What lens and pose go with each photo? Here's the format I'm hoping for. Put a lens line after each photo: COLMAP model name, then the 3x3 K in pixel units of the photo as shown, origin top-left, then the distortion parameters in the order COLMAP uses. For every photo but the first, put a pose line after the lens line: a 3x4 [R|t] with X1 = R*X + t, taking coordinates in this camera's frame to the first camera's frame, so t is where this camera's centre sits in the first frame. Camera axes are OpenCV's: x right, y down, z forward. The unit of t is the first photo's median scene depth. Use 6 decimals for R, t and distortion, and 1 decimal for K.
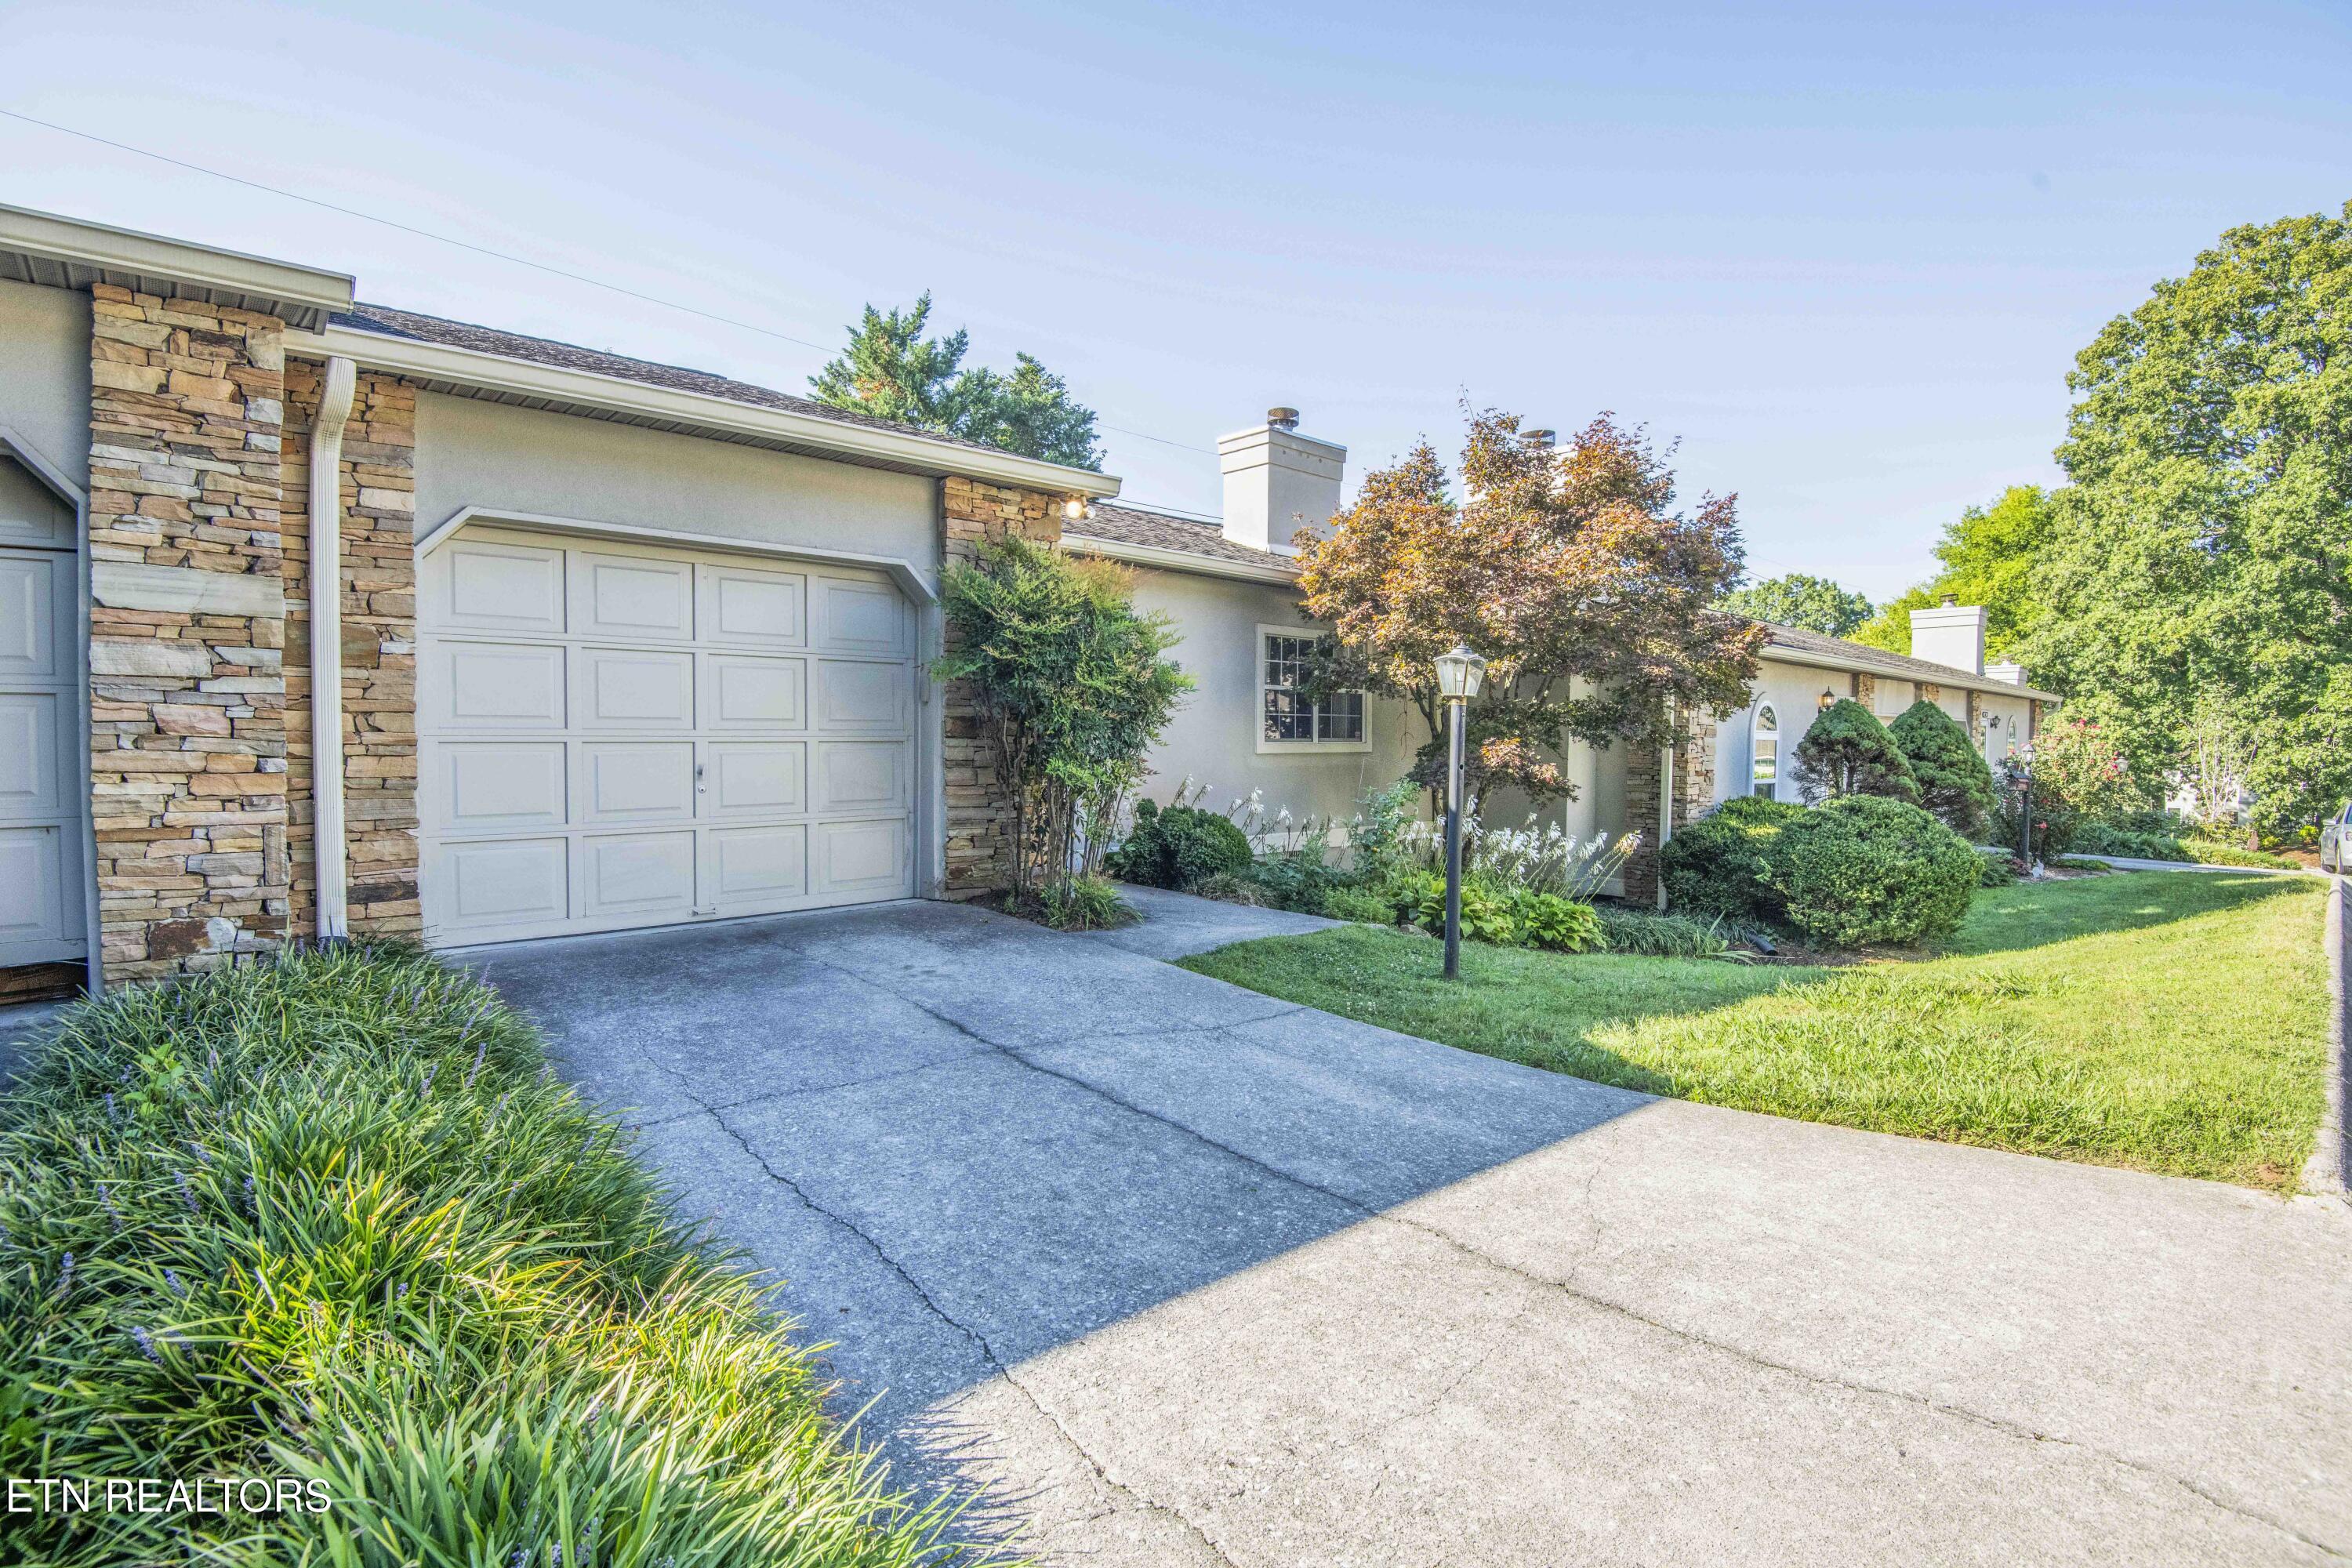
lens RADIAL K [[1083.8, 0, 1179.8], [0, 1083.8, 789.1], [0, 0, 1]] dist [-0.024354, -0.011891]
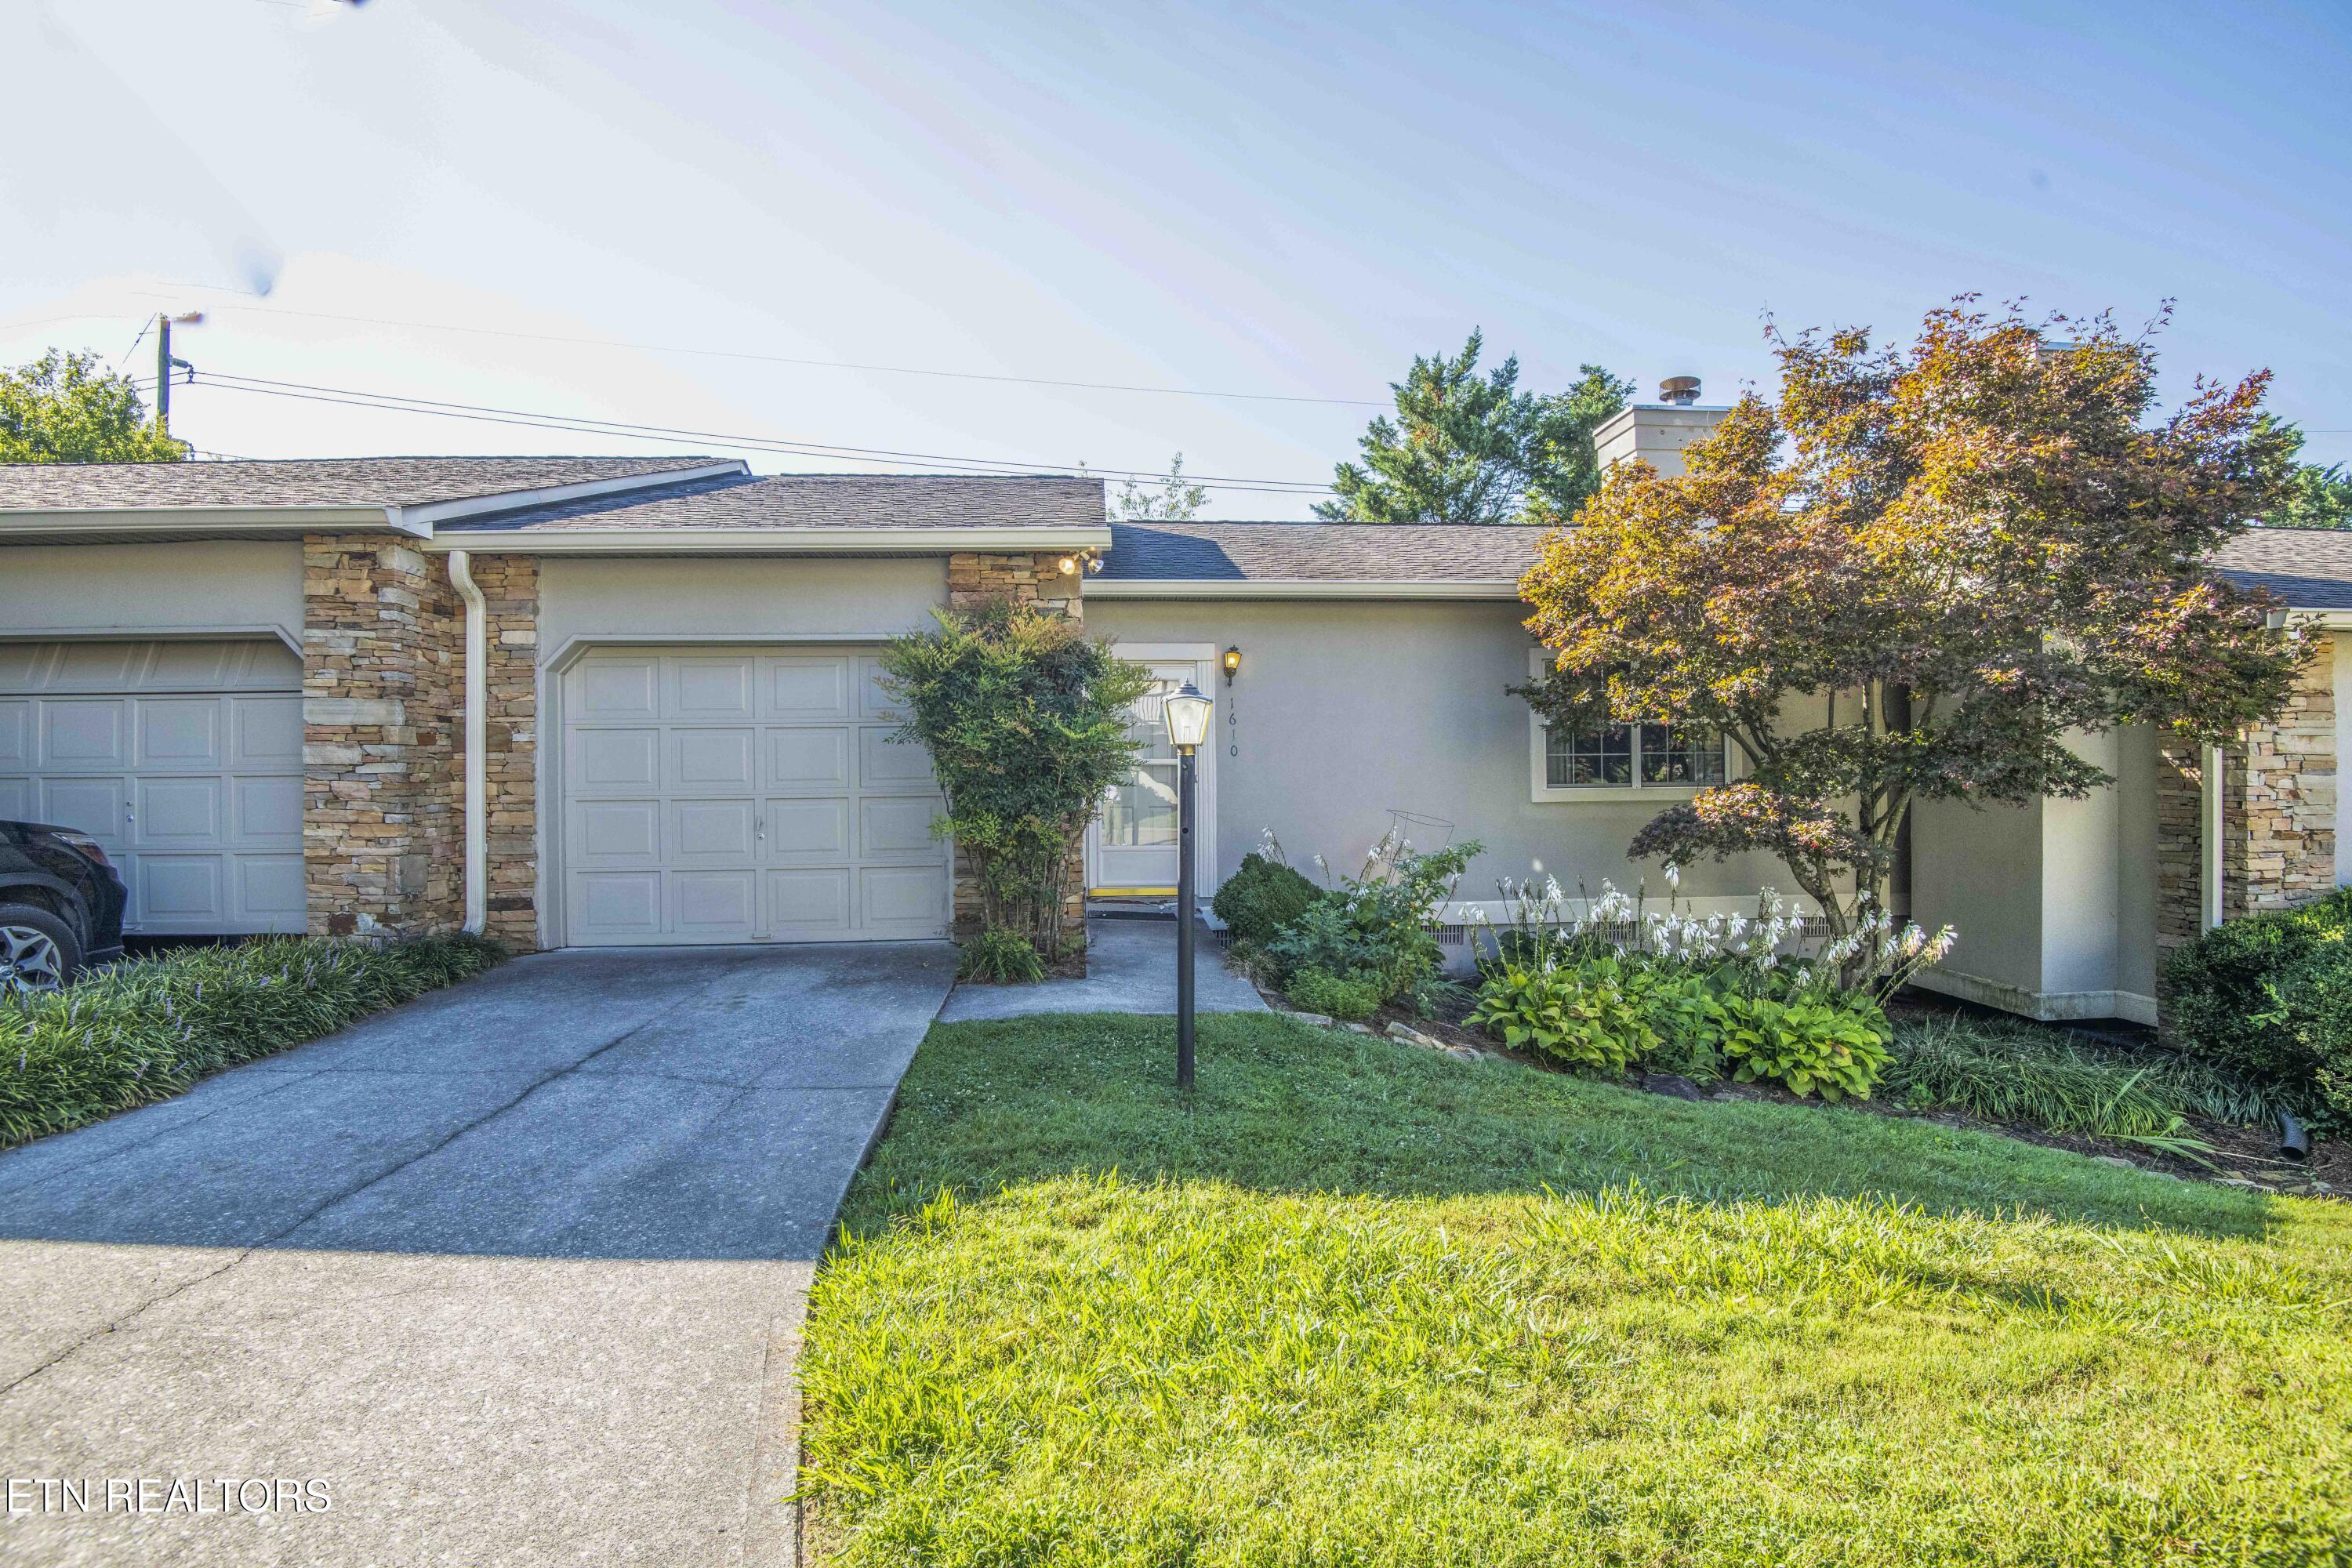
lens RADIAL K [[1083.8, 0, 1177.7], [0, 1083.8, 783.3], [0, 0, 1]] dist [-0.024354, -0.011891]
pose [[0.785430, -0.009744, -0.618873, 0.978030], [-0.016012, 0.999222, -0.036054, -0.034107], [0.618743, 0.038227, 0.784663, 0.446624]]
